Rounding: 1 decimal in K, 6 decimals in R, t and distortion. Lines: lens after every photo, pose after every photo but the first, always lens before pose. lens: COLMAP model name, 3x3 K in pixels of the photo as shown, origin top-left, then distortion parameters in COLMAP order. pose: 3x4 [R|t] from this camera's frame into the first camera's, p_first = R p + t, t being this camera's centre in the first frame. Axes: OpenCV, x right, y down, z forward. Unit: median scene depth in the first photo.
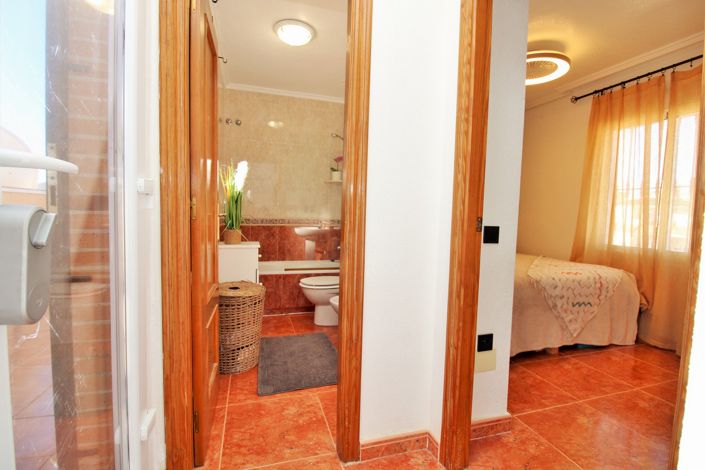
lens RADIAL K [[317.0, 0, 344.0], [0, 317.0, 233.1], [0, 0, 1]] dist [-0.039896, -0.000098]
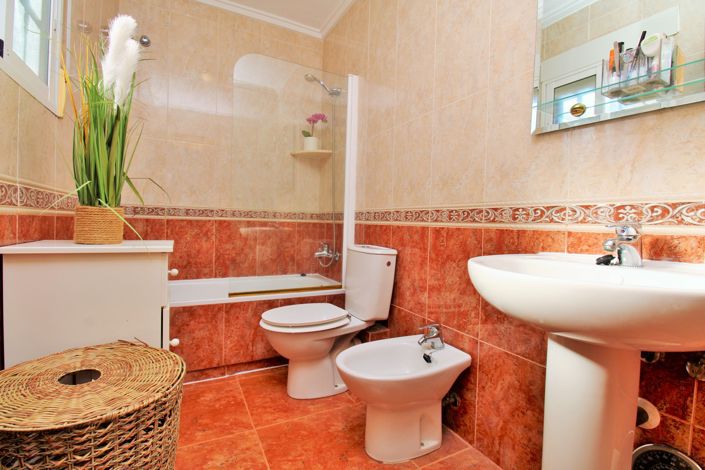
lens RADIAL K [[327.9, 0, 350.0], [0, 327.9, 228.7], [0, 0, 1]] dist [-0.000006, -0.000238]
pose [[0.979943, 0.000822, 0.199278, -0.088024], [0.007895, 0.999046, -0.042944, 0.025386], [-0.199123, 0.043656, 0.979002, 0.366431]]
